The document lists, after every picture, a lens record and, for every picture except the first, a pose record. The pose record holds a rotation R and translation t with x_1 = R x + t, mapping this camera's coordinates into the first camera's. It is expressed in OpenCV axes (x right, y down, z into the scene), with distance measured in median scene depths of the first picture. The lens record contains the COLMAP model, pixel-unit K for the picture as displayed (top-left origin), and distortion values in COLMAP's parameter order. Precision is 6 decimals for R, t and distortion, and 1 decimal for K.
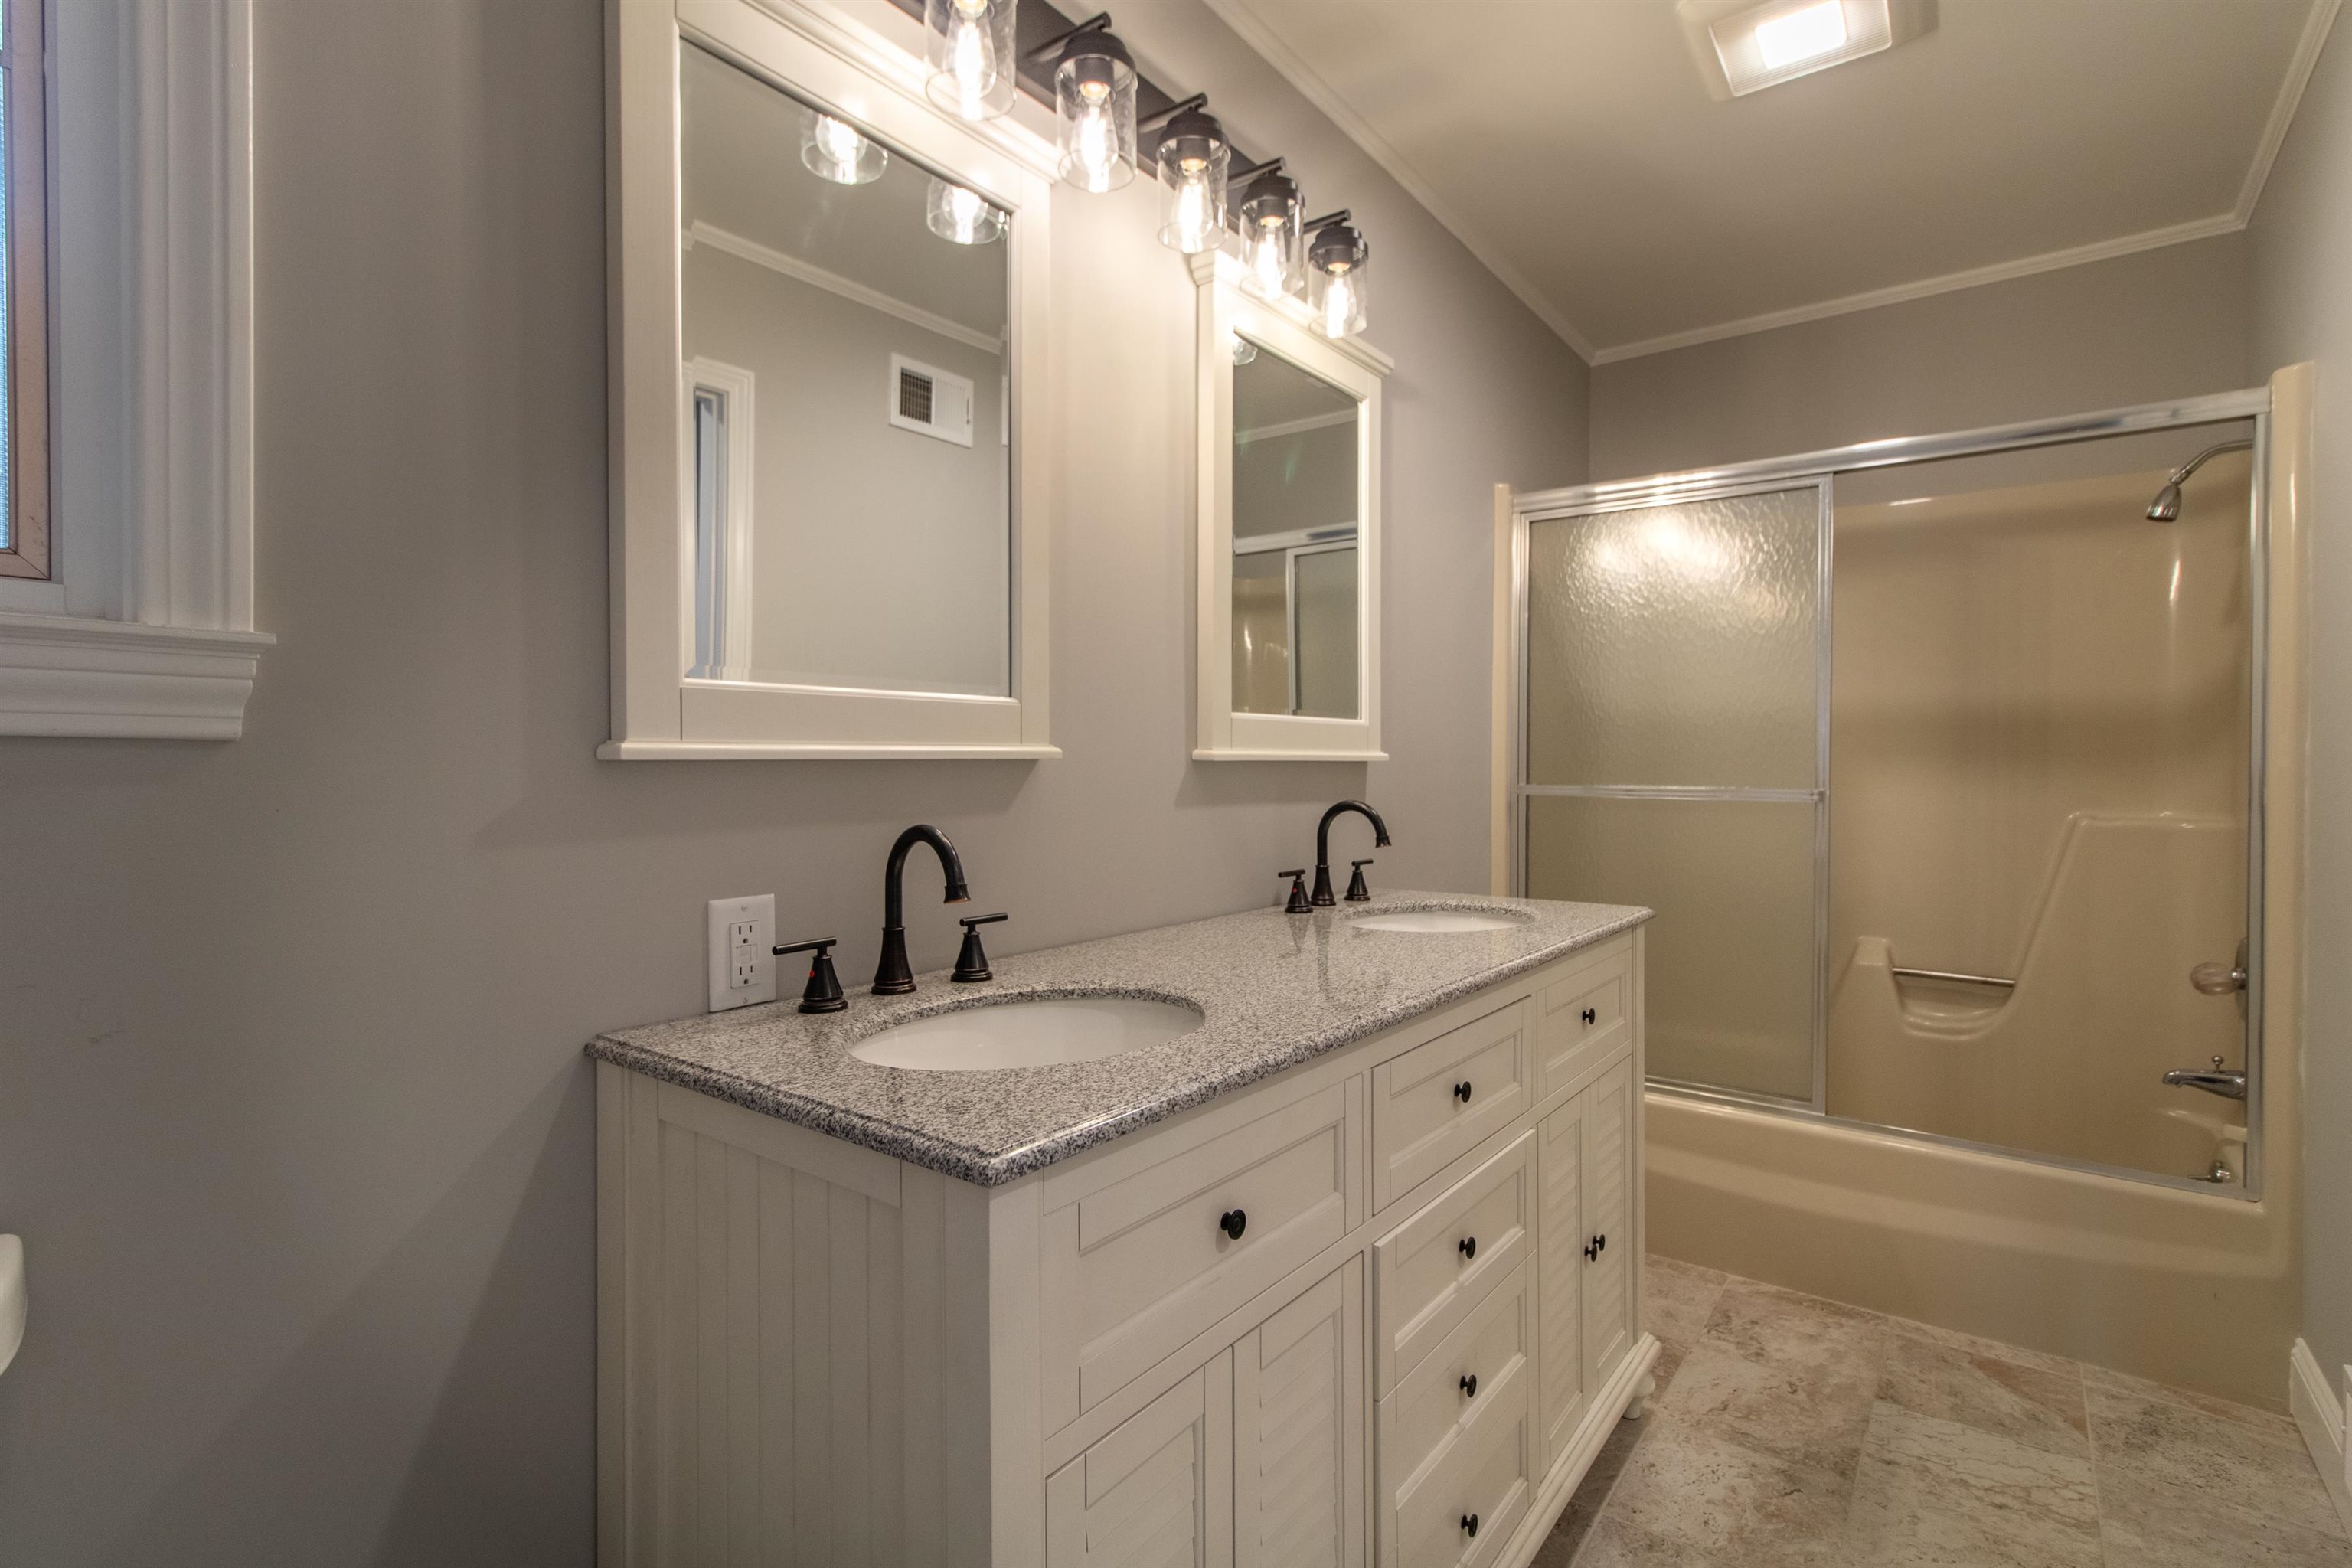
lens RADIAL K [[1111.4, 0, 1185.4], [0, 1111.4, 779.9], [0, 0, 1]] dist [-0.003652, 0.000291]
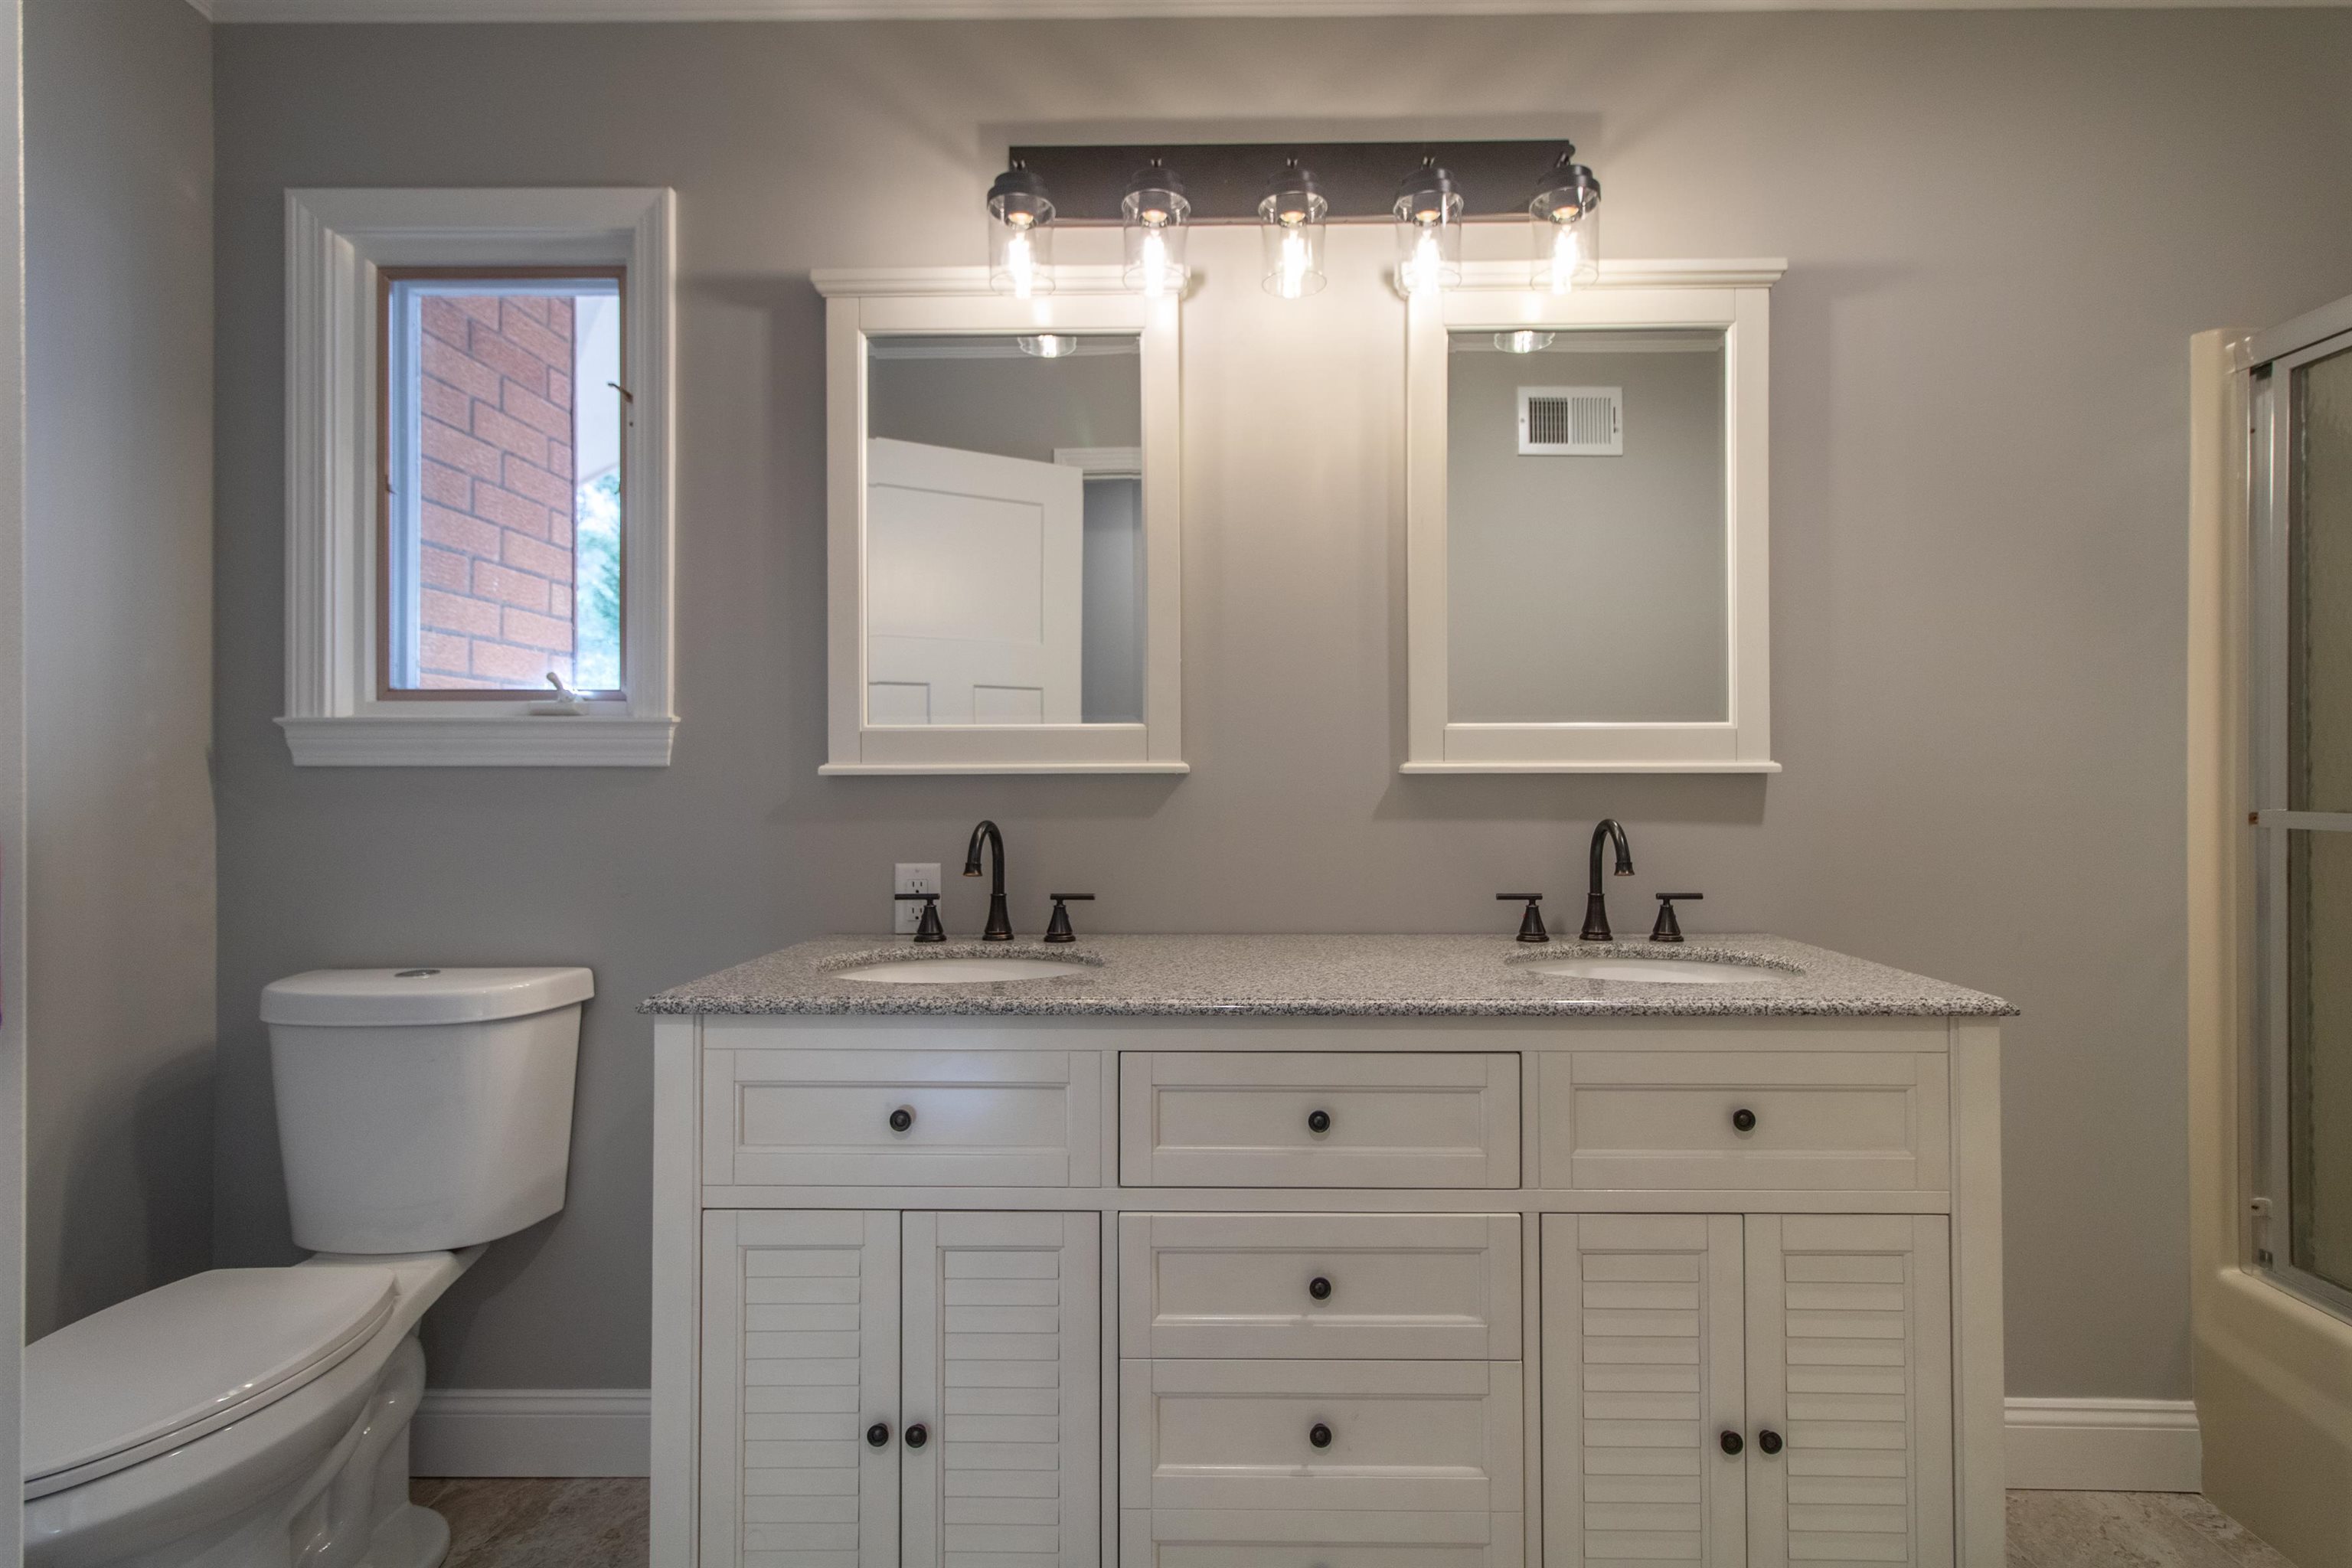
lens RADIAL K [[1111.4, 0, 1186.5], [0, 1111.4, 783.9], [0, 0, 1]] dist [-0.003652, 0.000291]
pose [[0.578007, -0.003588, -0.816024, 0.705775], [-0.011482, 0.999856, -0.012530, 0.006276], [0.815951, 0.016612, 0.577883, 0.264035]]
